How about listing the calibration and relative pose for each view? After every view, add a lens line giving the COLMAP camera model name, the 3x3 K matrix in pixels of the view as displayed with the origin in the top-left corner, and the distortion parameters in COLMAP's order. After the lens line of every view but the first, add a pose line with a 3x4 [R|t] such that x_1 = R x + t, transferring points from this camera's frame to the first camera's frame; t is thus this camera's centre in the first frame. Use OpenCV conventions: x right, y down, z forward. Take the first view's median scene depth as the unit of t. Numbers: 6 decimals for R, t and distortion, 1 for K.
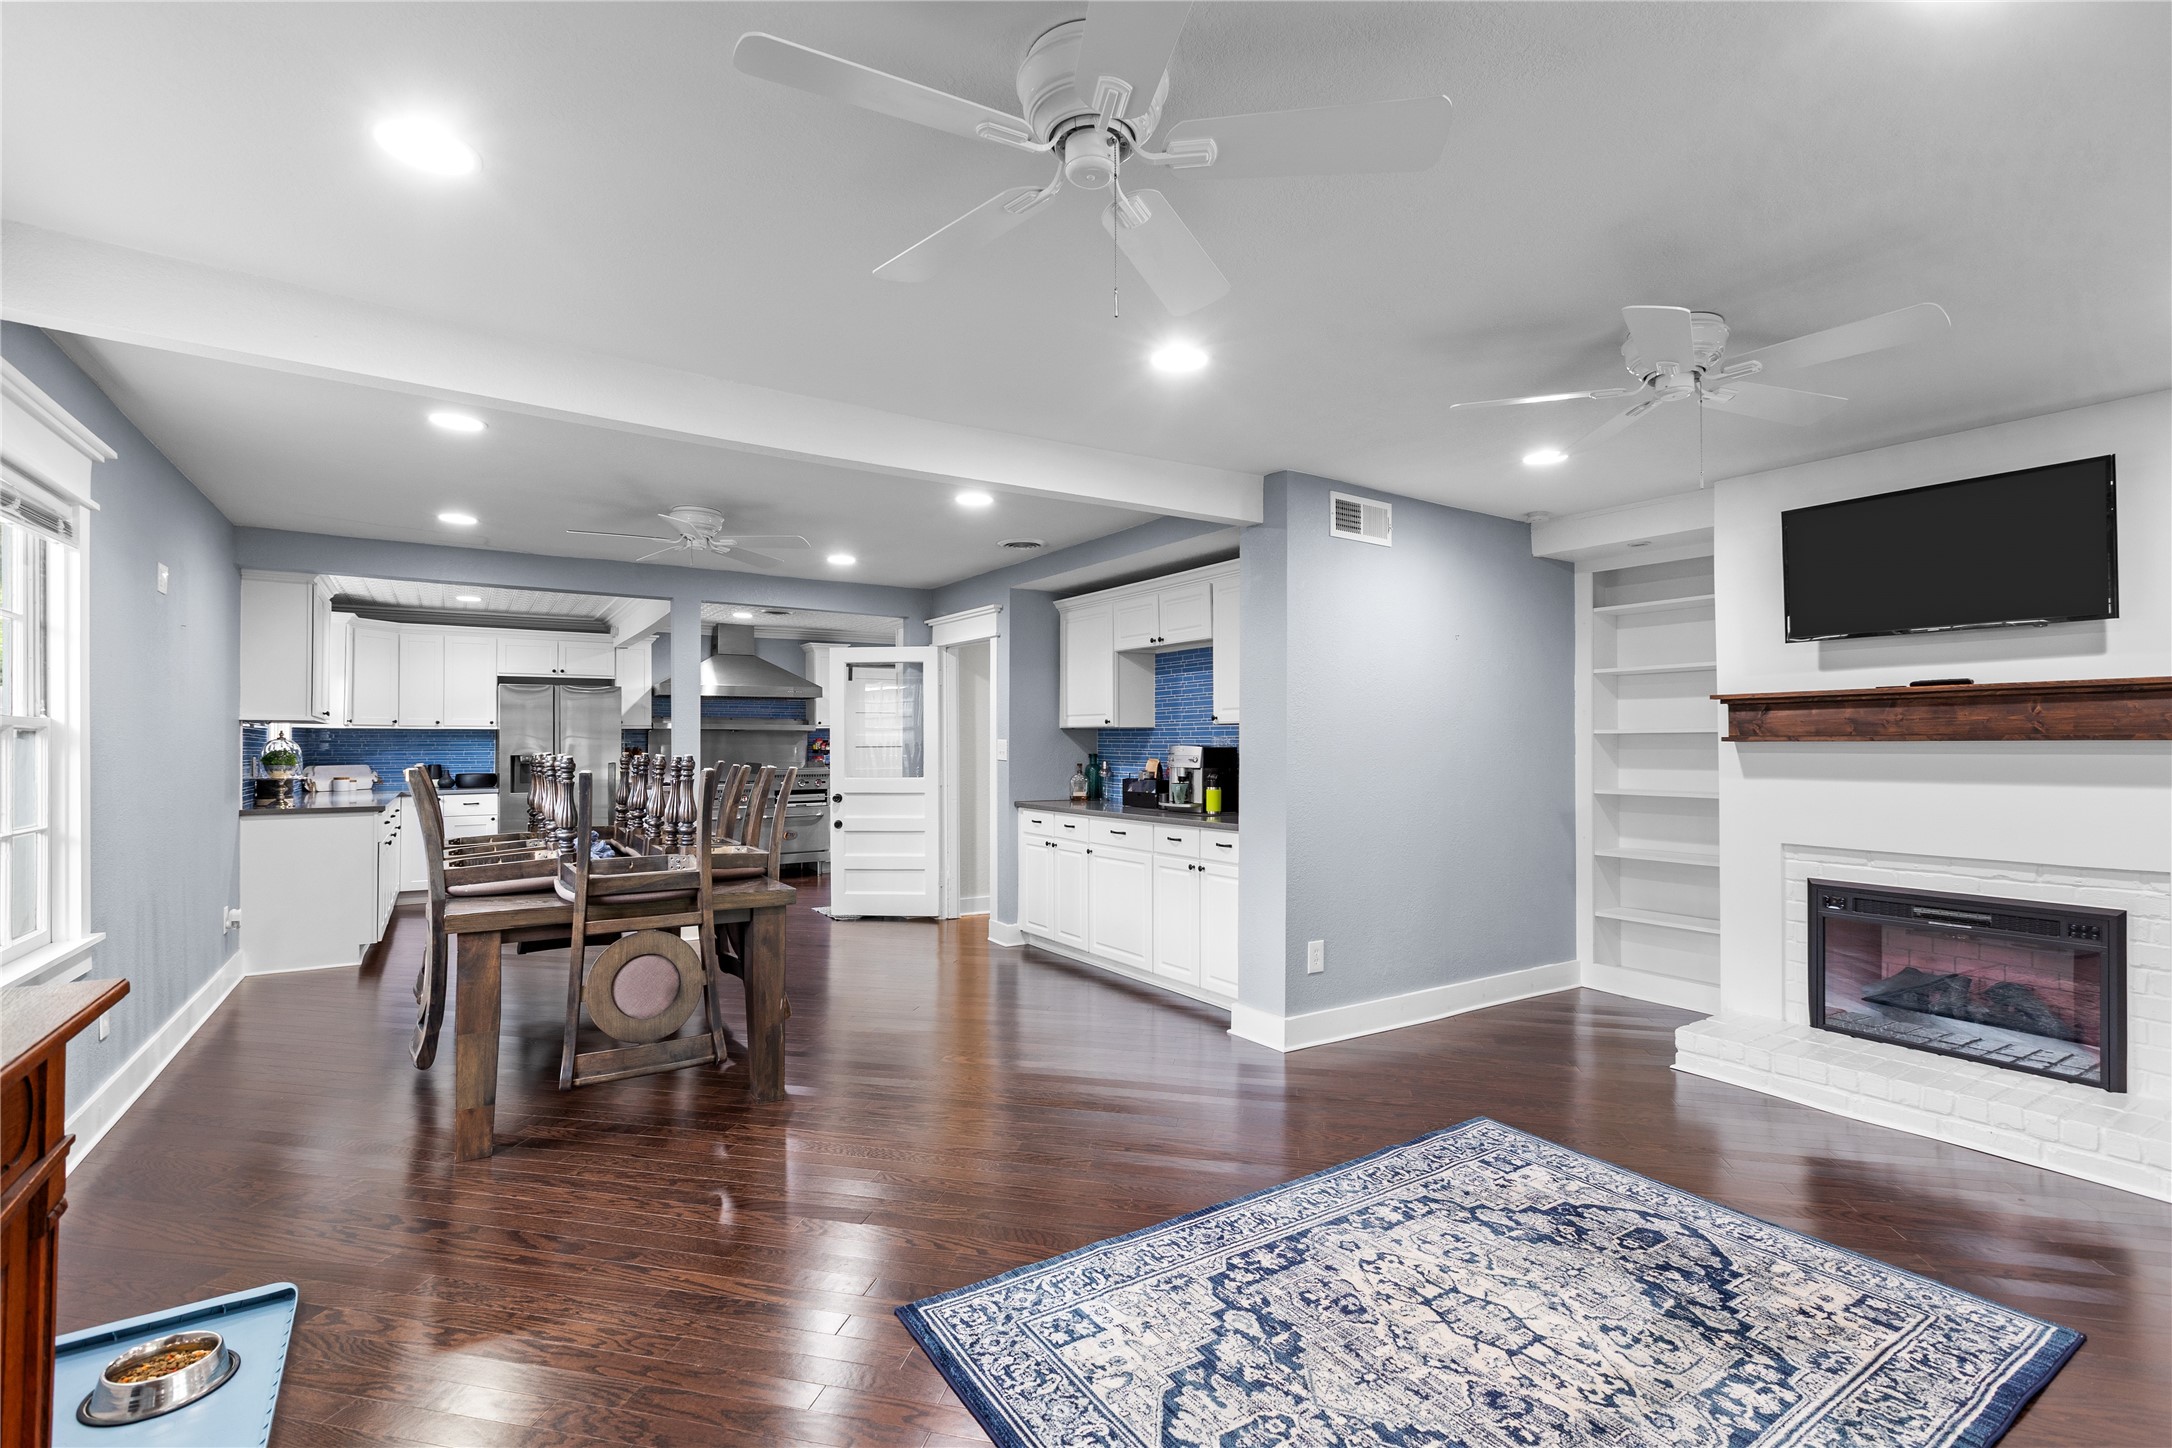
lens RADIAL K [[967.7, 0, 1086.5], [0, 967.7, 730.6], [0, 0, 1]] dist [0.003110, -0.001187]
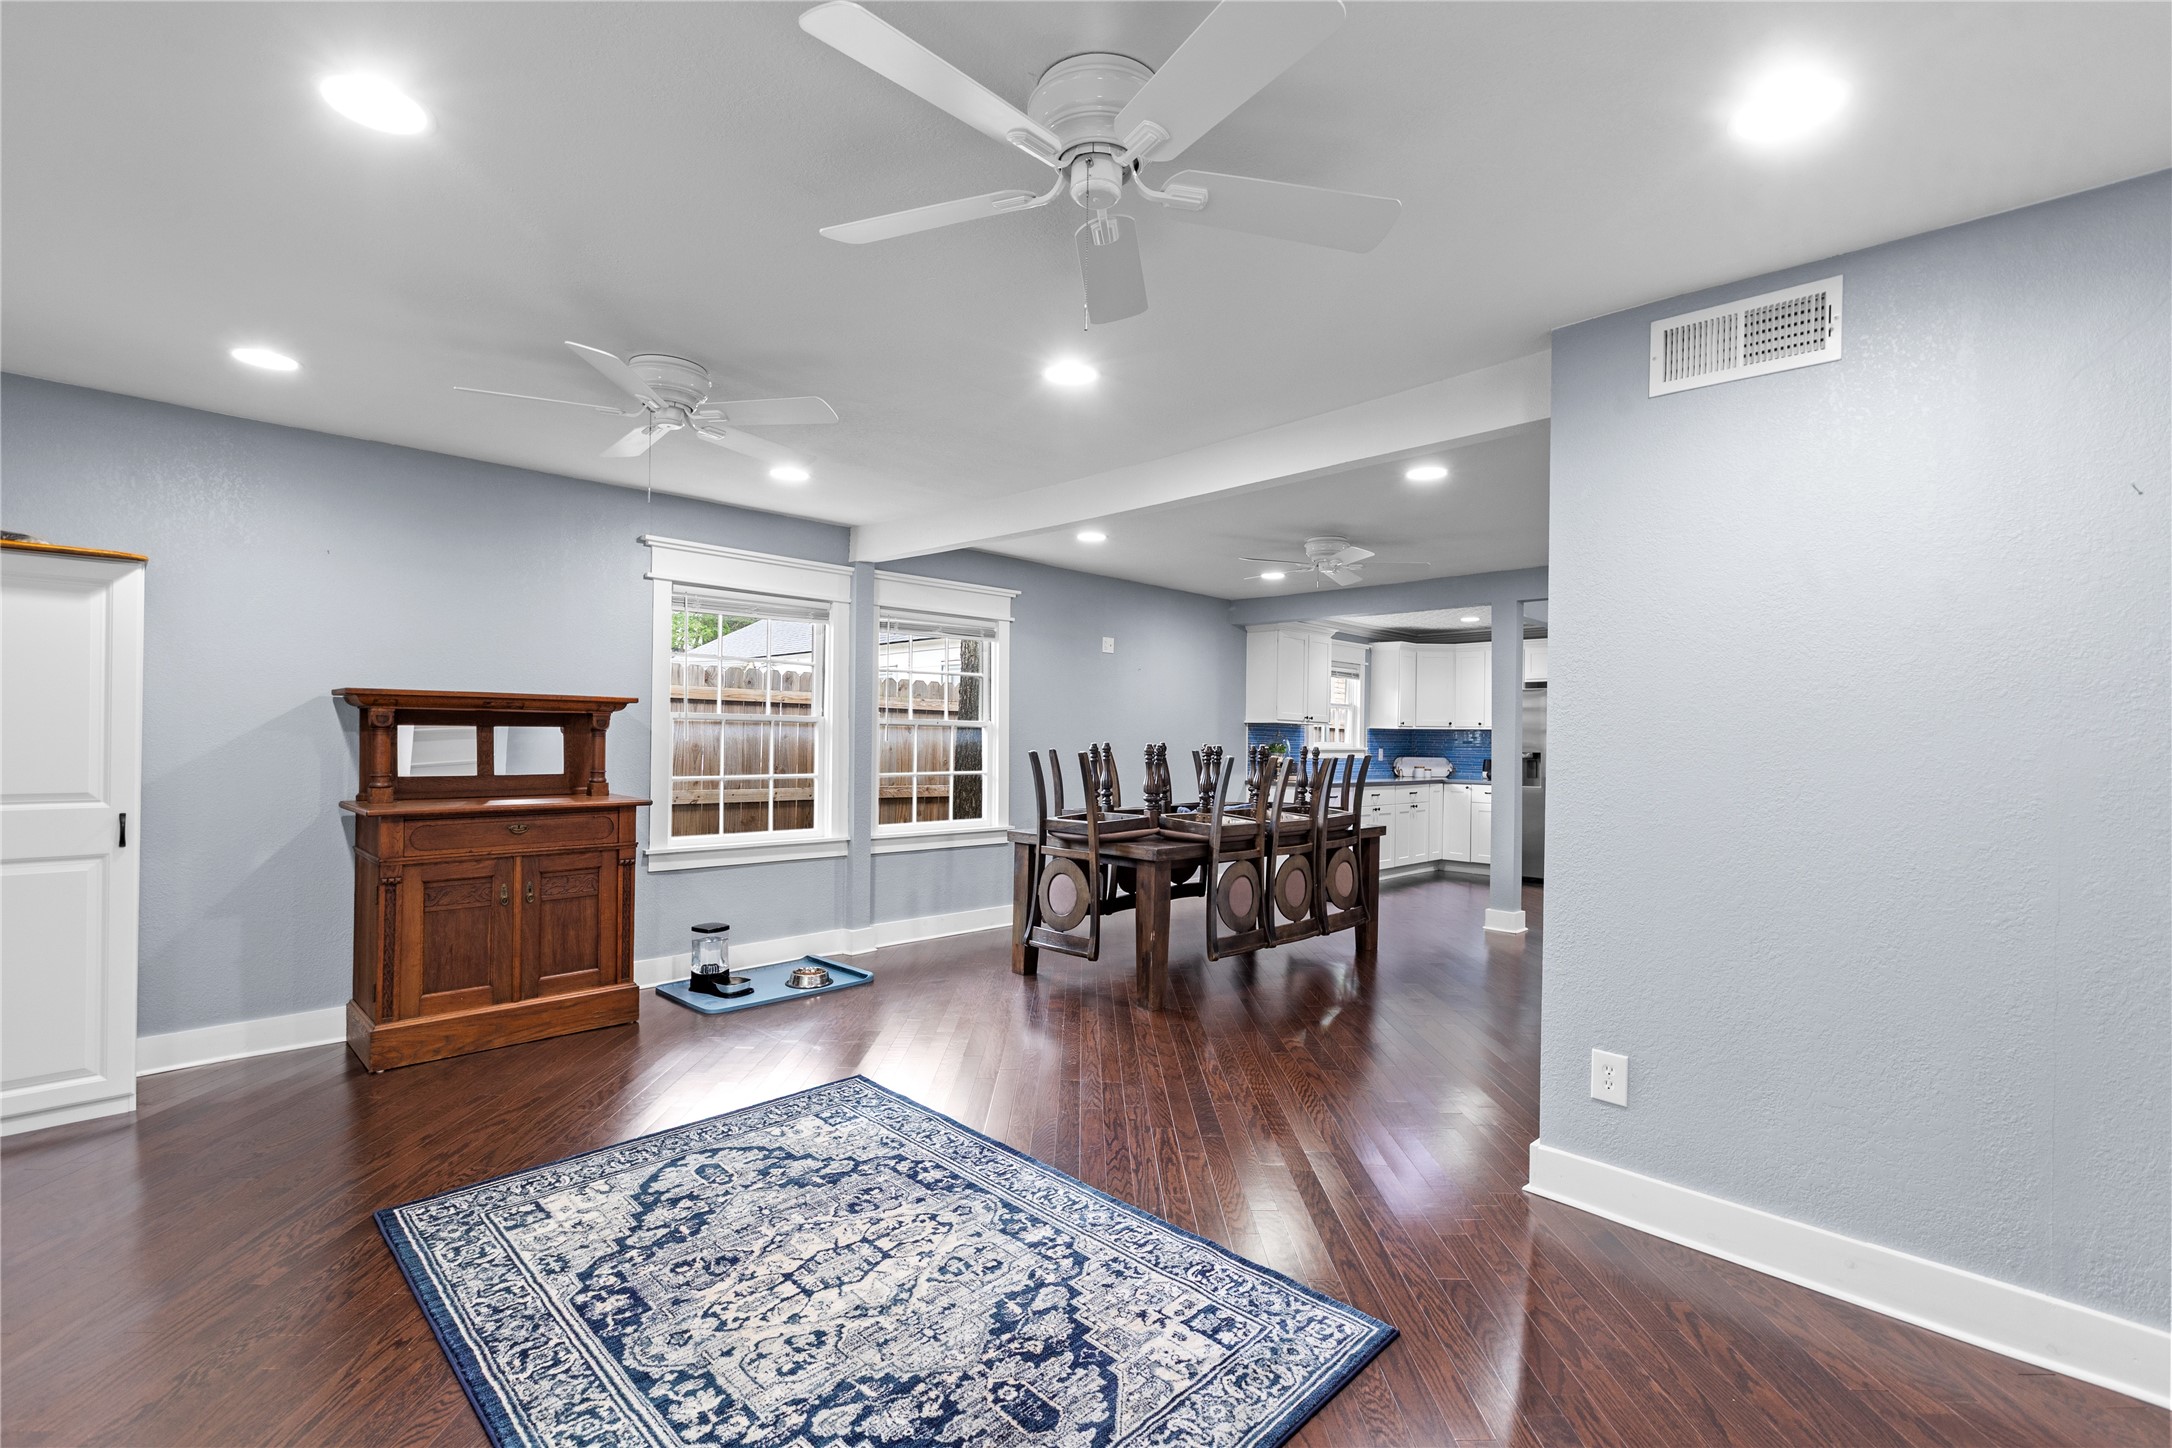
lens RADIAL K [[967.7, 0, 1094.6], [0, 967.7, 739.0], [0, 0, 1]] dist [0.003110, -0.001187]
pose [[0.222323, 0.004410, -0.974963, 0.888935], [-0.001140, 0.999990, 0.004263, 0.012670], [0.974972, 0.000164, 0.222326, 0.610648]]
